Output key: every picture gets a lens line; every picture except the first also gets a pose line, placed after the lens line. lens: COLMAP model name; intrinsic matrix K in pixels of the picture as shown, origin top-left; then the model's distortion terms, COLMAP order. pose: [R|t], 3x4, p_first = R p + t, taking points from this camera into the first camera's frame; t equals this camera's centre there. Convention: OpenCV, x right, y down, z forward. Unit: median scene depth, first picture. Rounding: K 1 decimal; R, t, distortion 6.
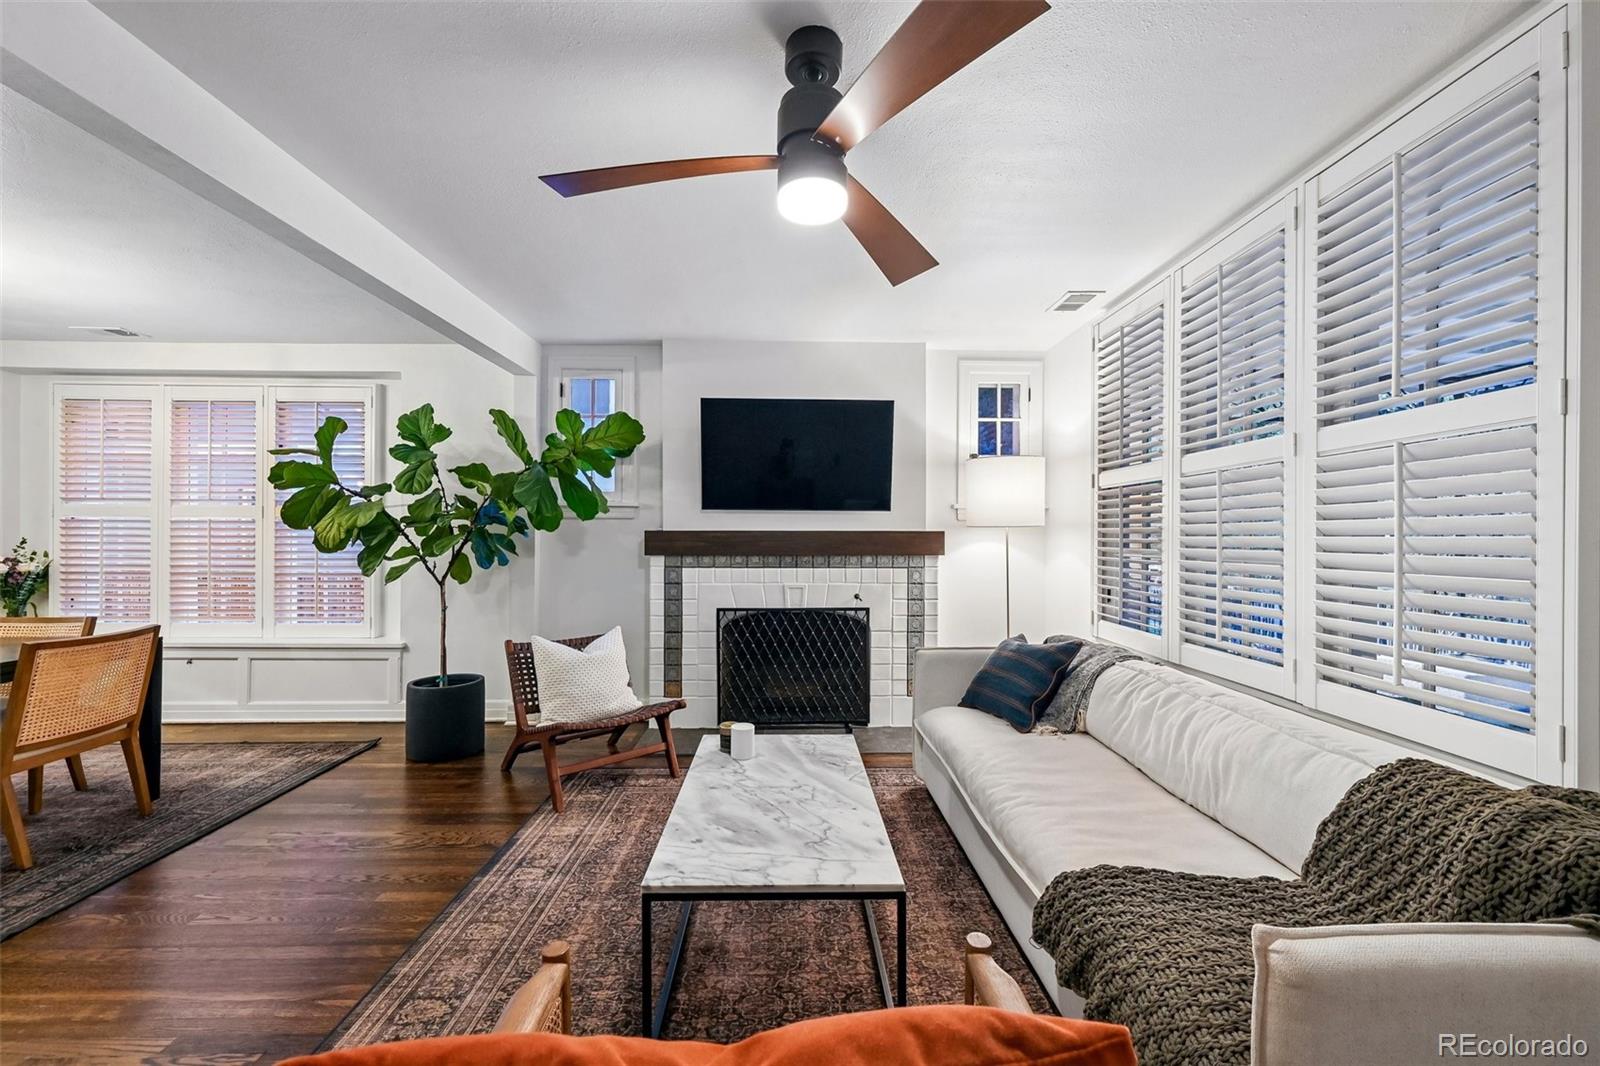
lens RADIAL K [[636.7, 0, 800.0], [0, 636.7, 533.0], [0, 0, 1]] dist [0.001690, -0.004202]
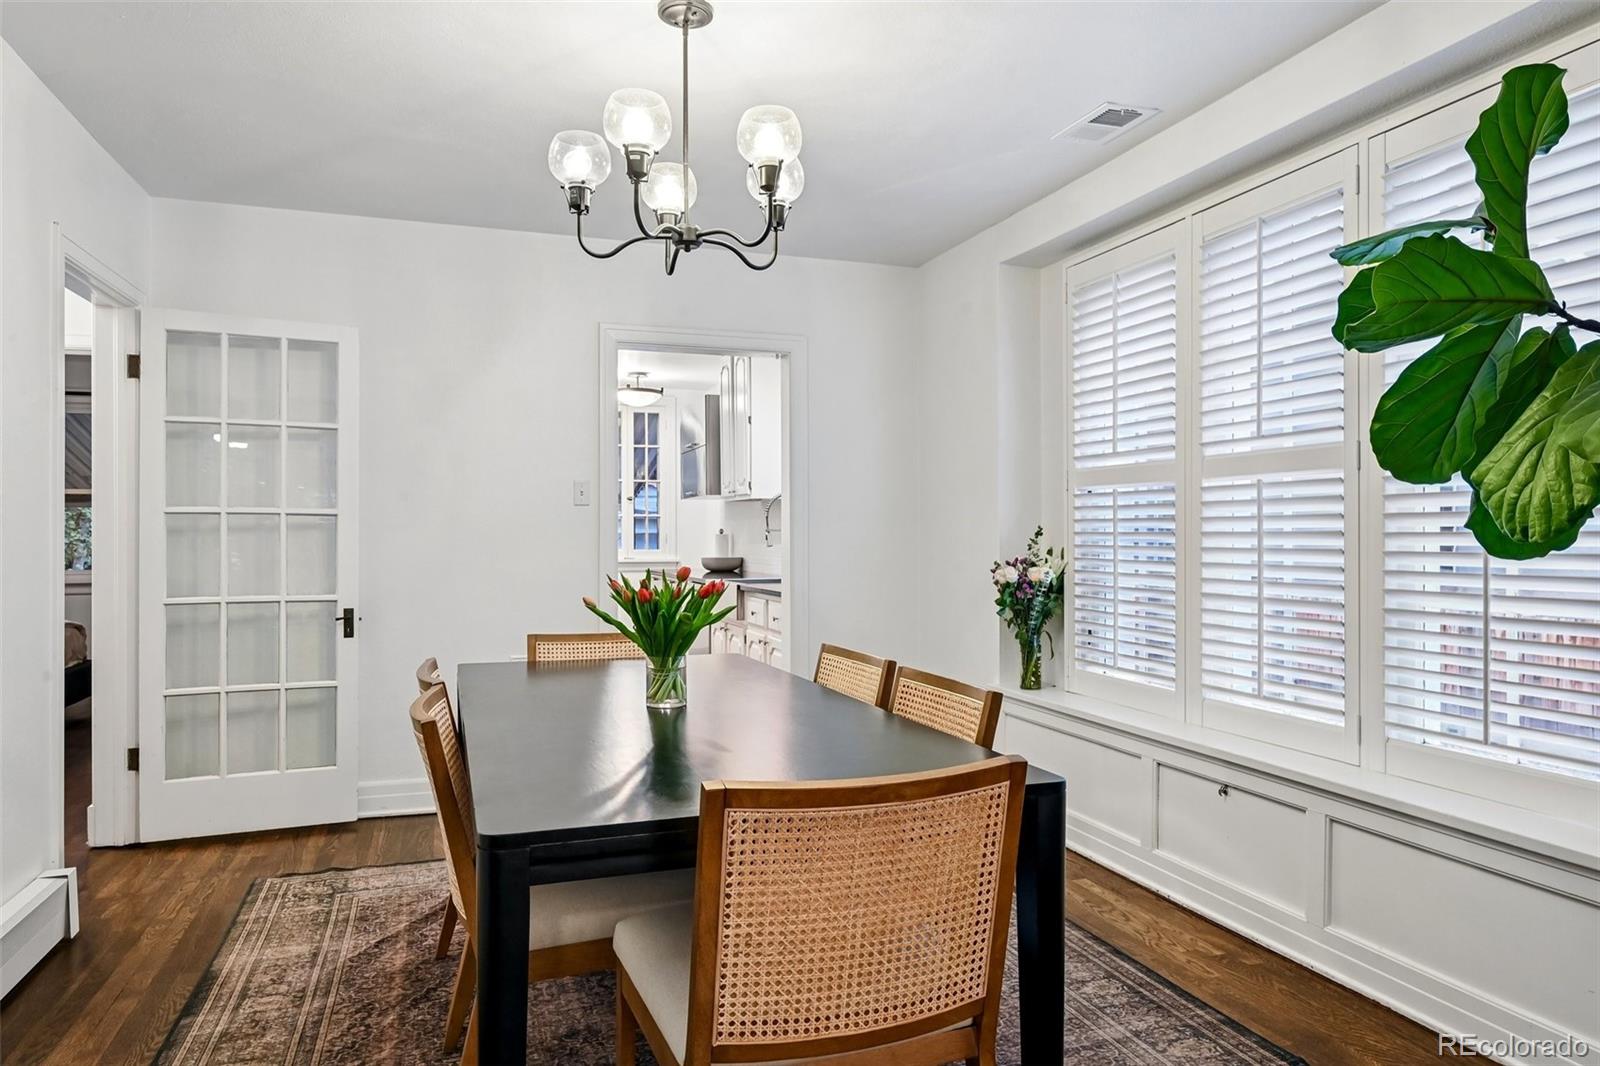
lens RADIAL K [[1008.4, 0, 806.7], [0, 1008.4, 538.0], [0, 0, 1]] dist [-0.006633, -0.001790]
pose [[0.310717, -0.002327, -0.950500, -0.378687], [0.007375, 0.999973, -0.000038, 0.018454], [0.950474, -0.006998, 0.310725, 0.510976]]
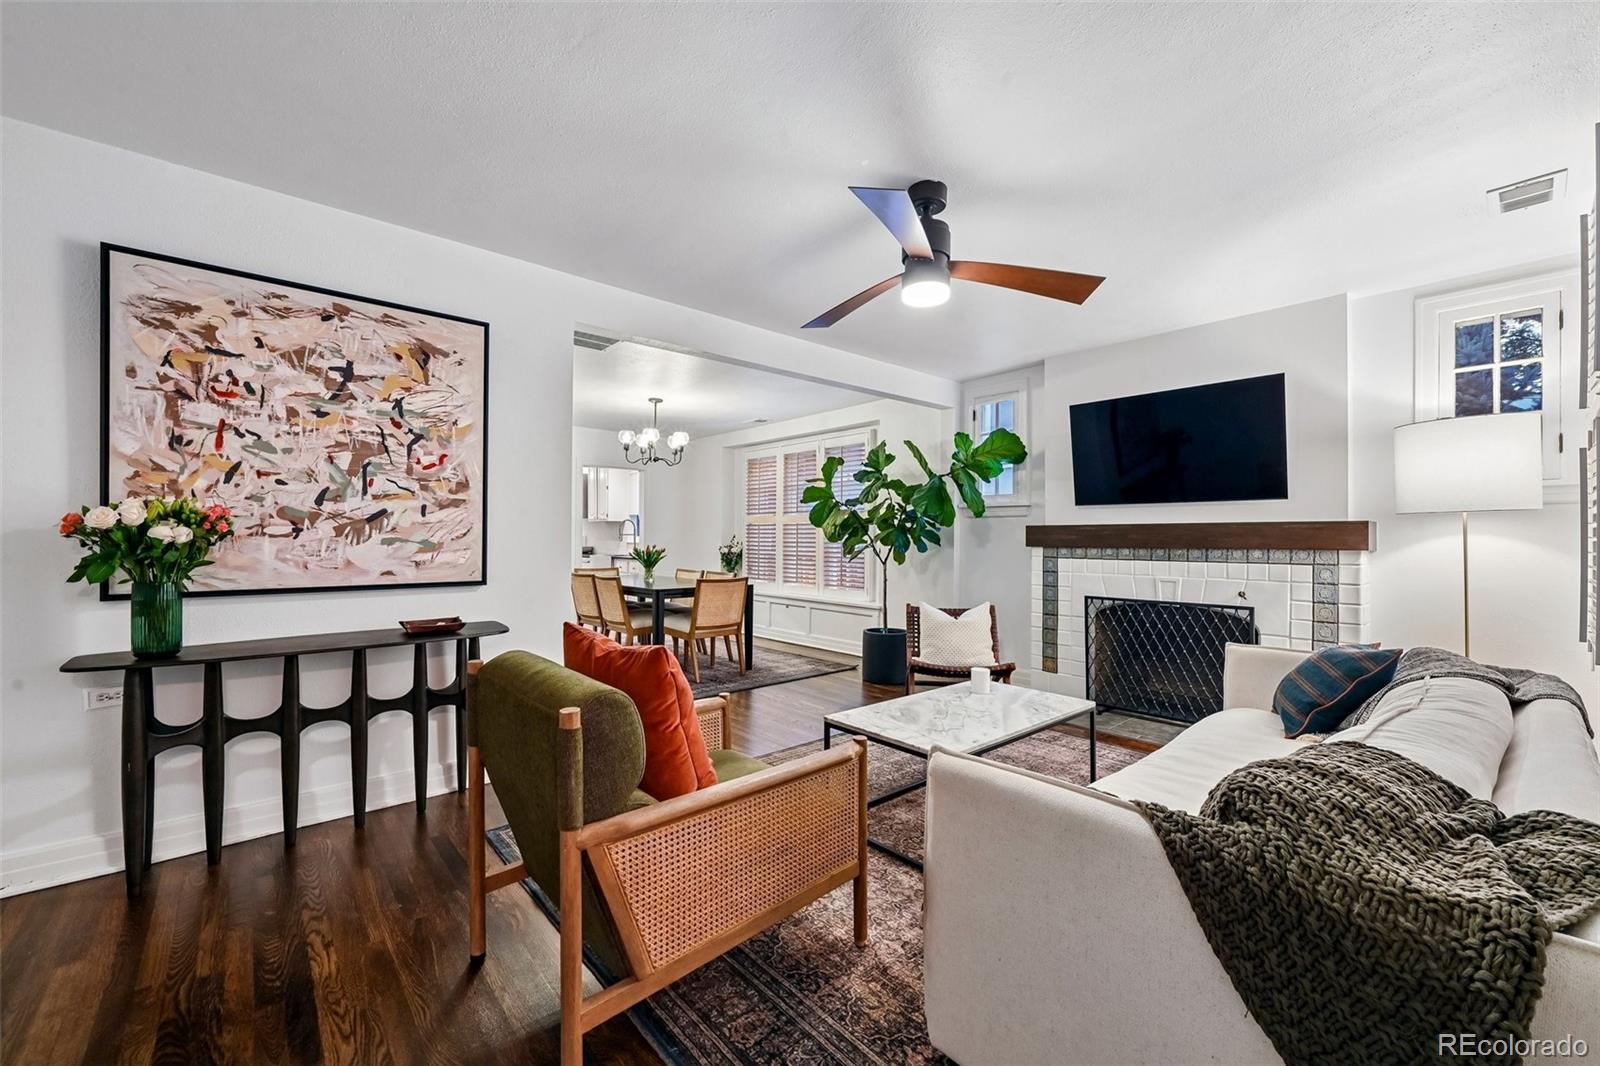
lens RADIAL K [[634.9, 0, 802.6], [0, 634.9, 529.3], [0, 0, 1]] dist [0.003669, 0.000339]
pose [[0.642077, -0.010416, -0.766570, 0.393219], [-0.001210, 0.999893, -0.014599, 0.021088], [0.766640, 0.010301, 0.641995, -0.069549]]
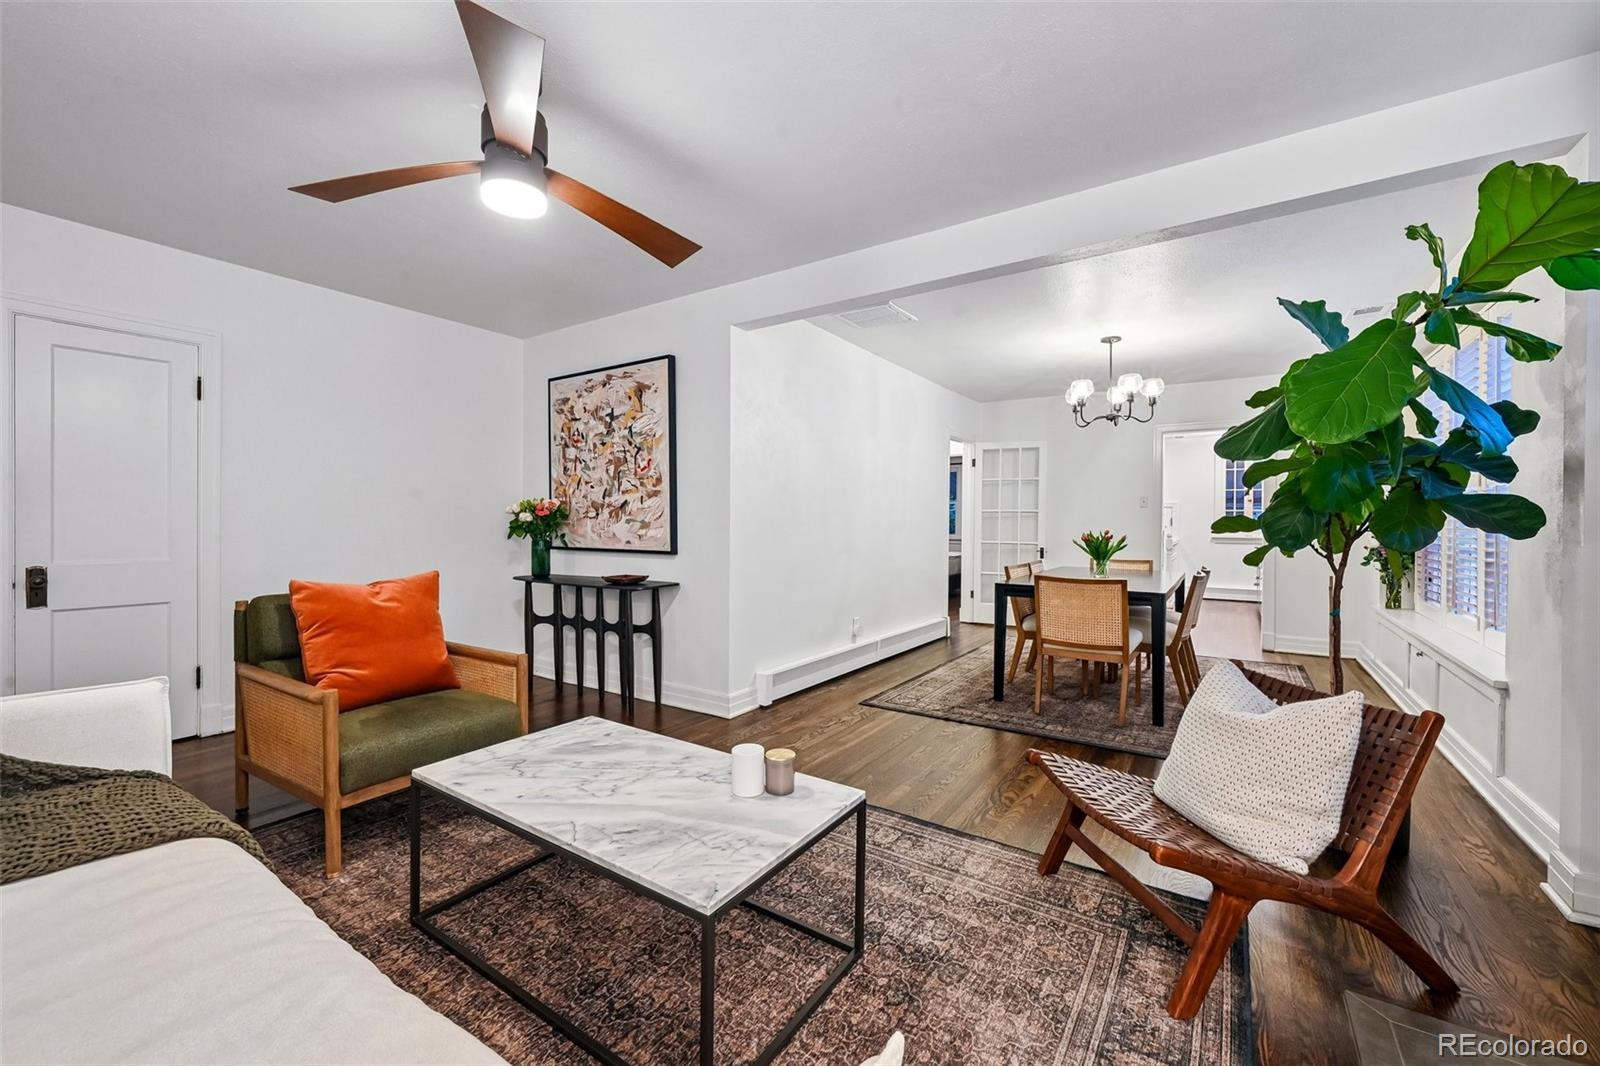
lens RADIAL K [[634.9, 0, 802.6], [0, 634.9, 529.3], [0, 0, 1]] dist [0.003669, 0.000339]
pose [[-0.577524, 0.002399, -0.816370, 0.266271], [-0.005559, 0.999961, 0.006870, 0.029199], [0.816355, 0.008506, -0.577488, 0.847334]]
